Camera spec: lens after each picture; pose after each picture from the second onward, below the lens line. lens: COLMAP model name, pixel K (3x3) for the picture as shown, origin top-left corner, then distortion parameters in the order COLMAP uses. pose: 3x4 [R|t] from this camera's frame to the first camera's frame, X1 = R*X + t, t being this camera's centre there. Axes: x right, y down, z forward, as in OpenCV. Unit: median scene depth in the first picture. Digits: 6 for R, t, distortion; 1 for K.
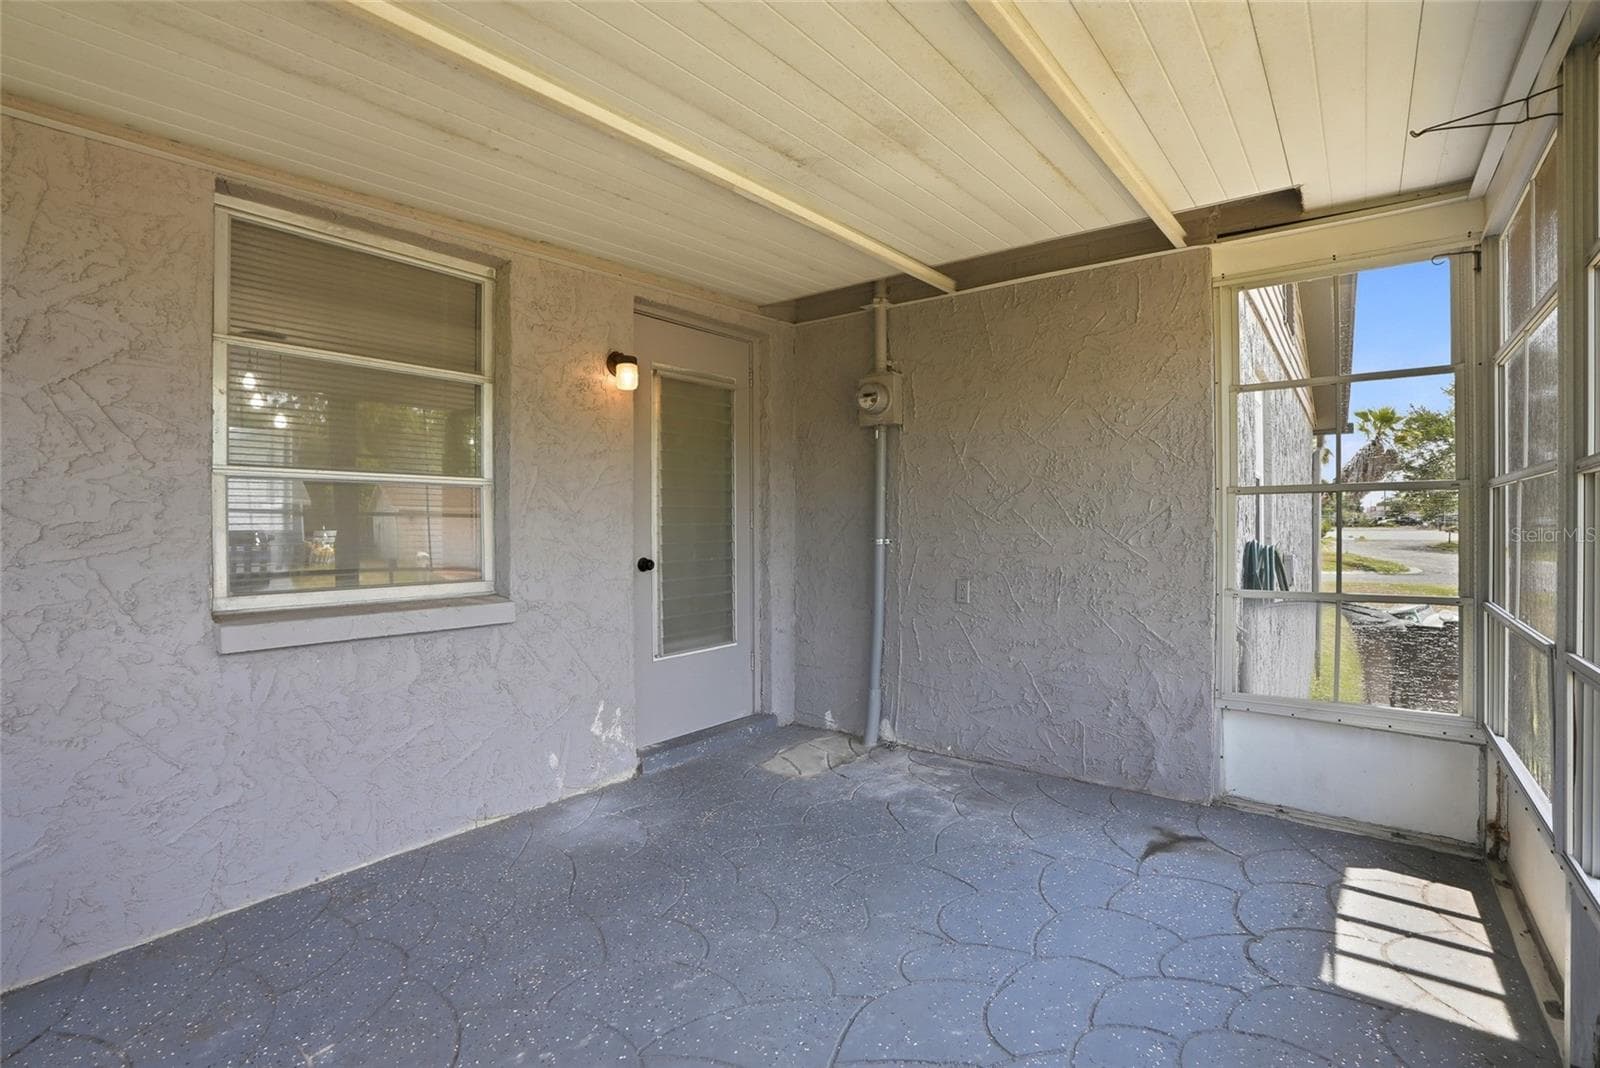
lens RADIAL K [[749.8, 0, 802.7], [0, 749.8, 527.1], [0, 0, 1]] dist [-0.070378, 0.025269]
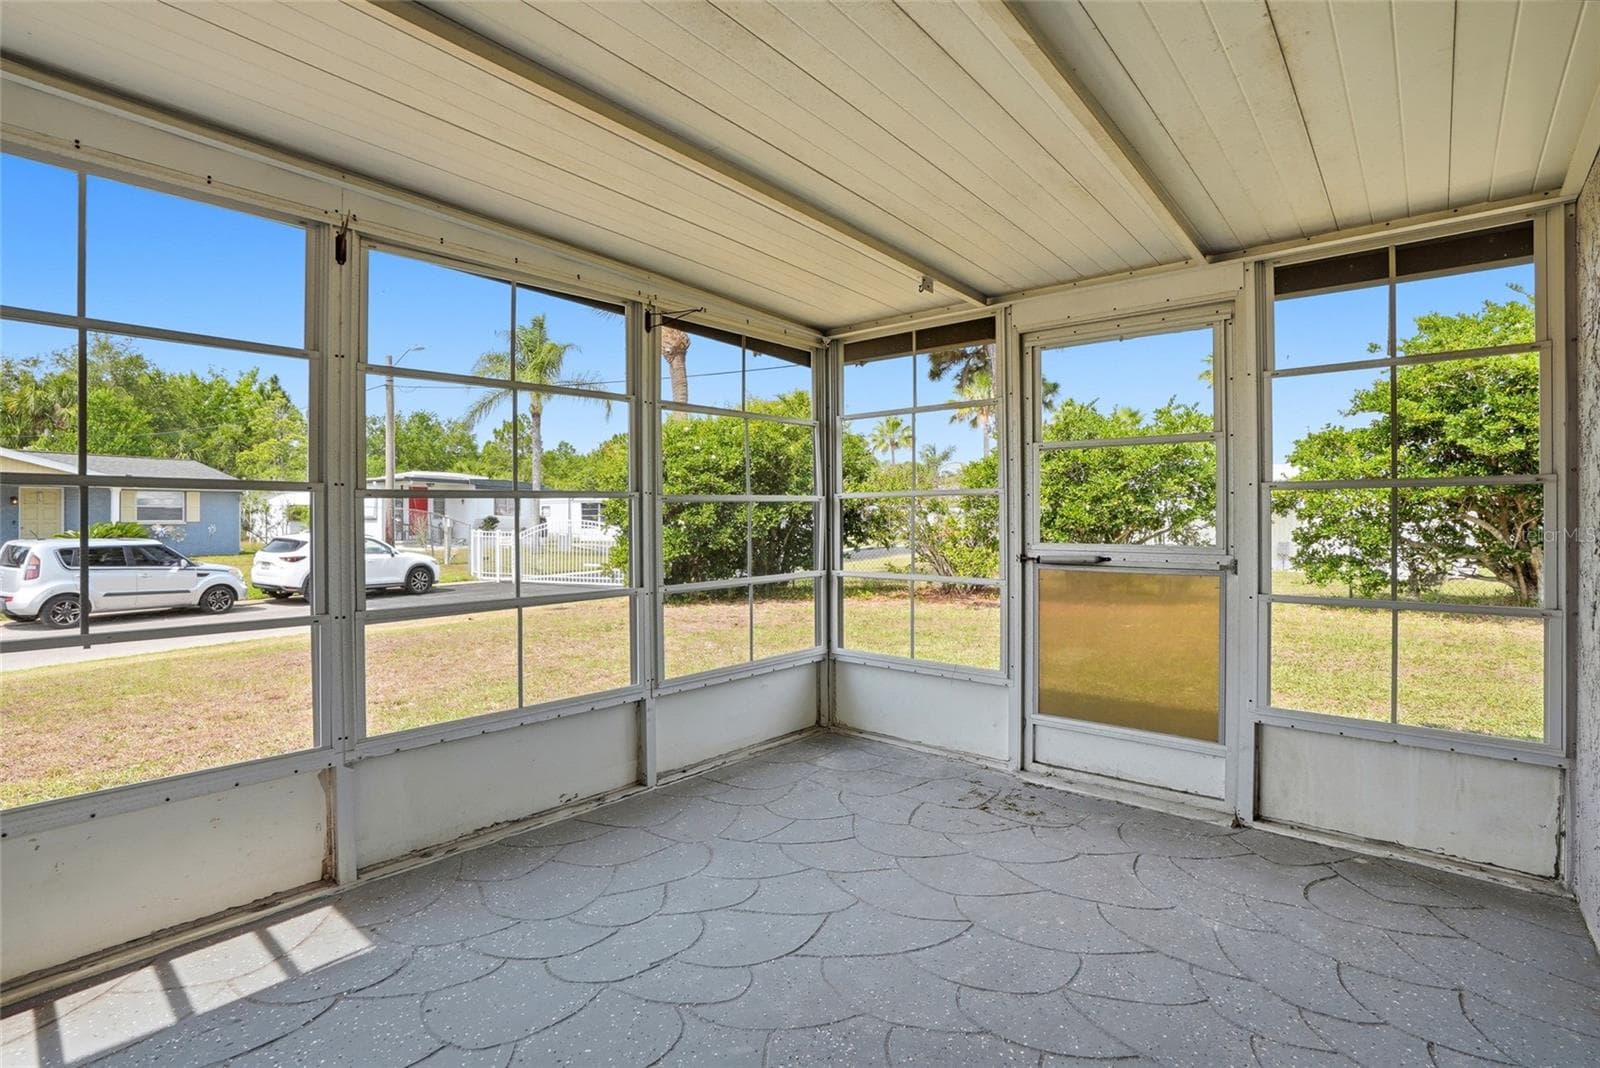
lens RADIAL K [[749.8, 0, 802.7], [0, 749.8, 527.1], [0, 0, 1]] dist [-0.070378, 0.025269]
pose [[-0.998980, 0.004227, 0.044954, 0.013521], [0.004734, 0.999926, 0.011182, -0.011771], [-0.044904, 0.011384, -0.998926, 1.341203]]
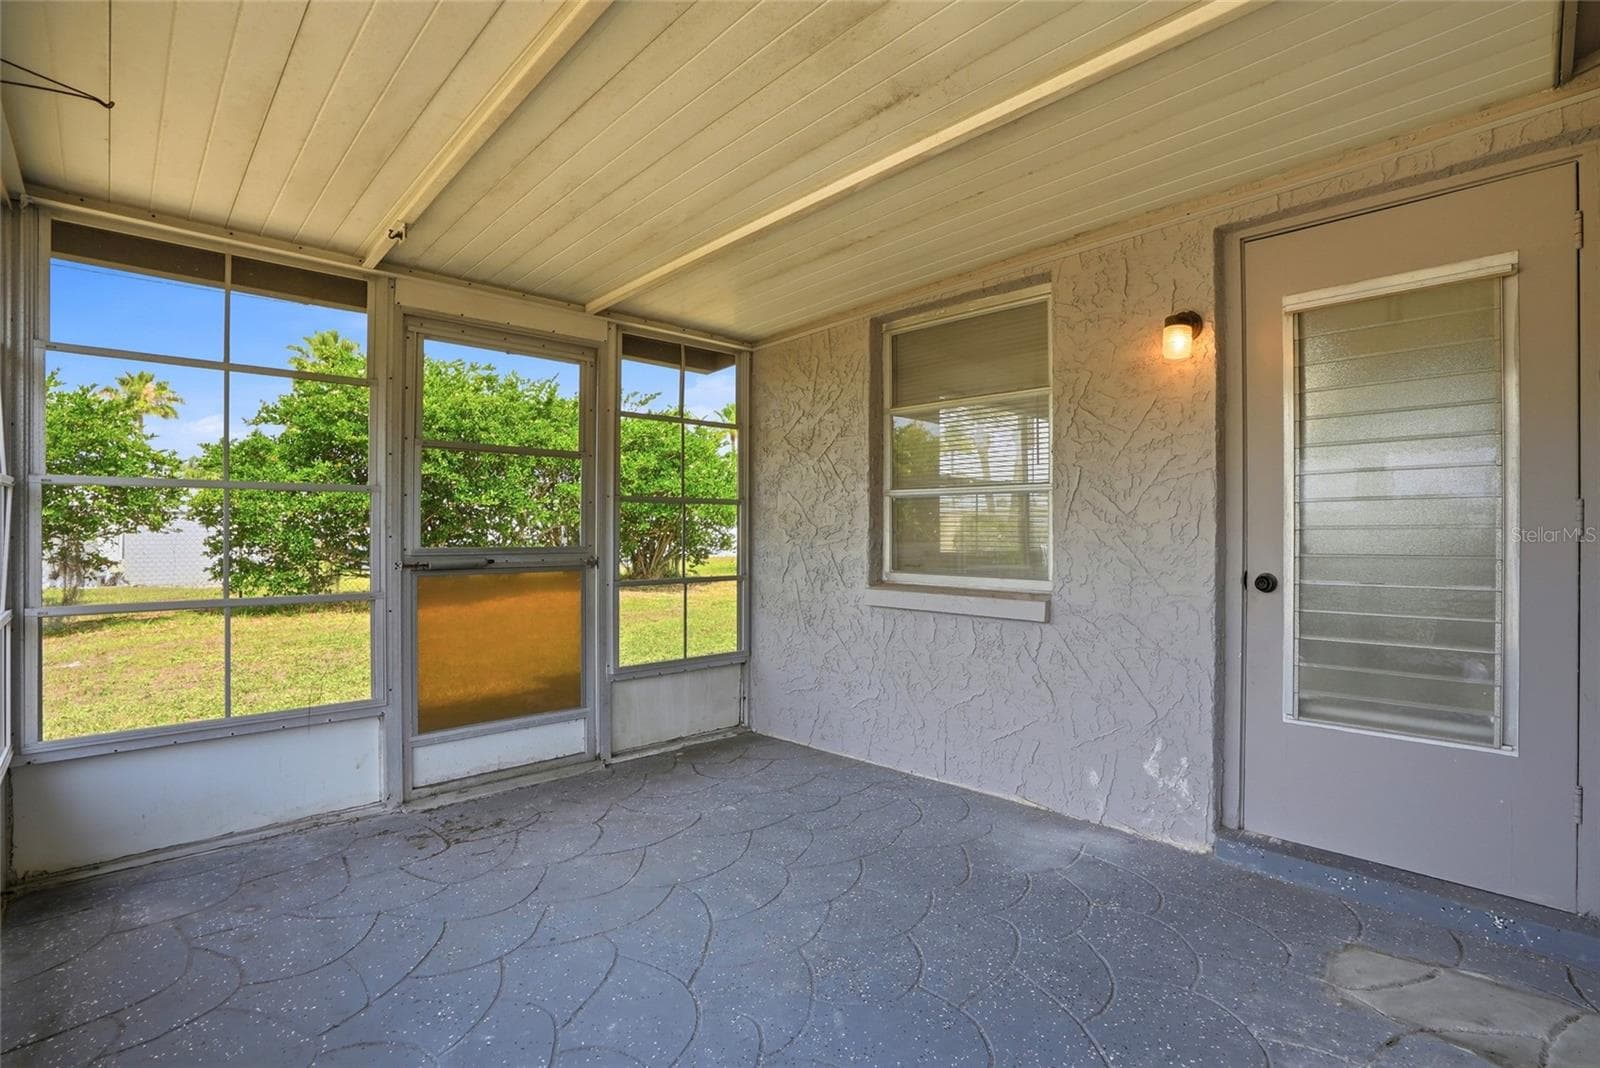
lens RADIAL K [[749.8, 0, 802.7], [0, 749.8, 527.1], [0, 0, 1]] dist [-0.070378, 0.025269]
pose [[-0.145047, -0.000046, -0.989425, 0.697195], [-0.003643, 0.999993, 0.000488, -0.002797], [0.989418, 0.003676, -0.145047, 0.833351]]
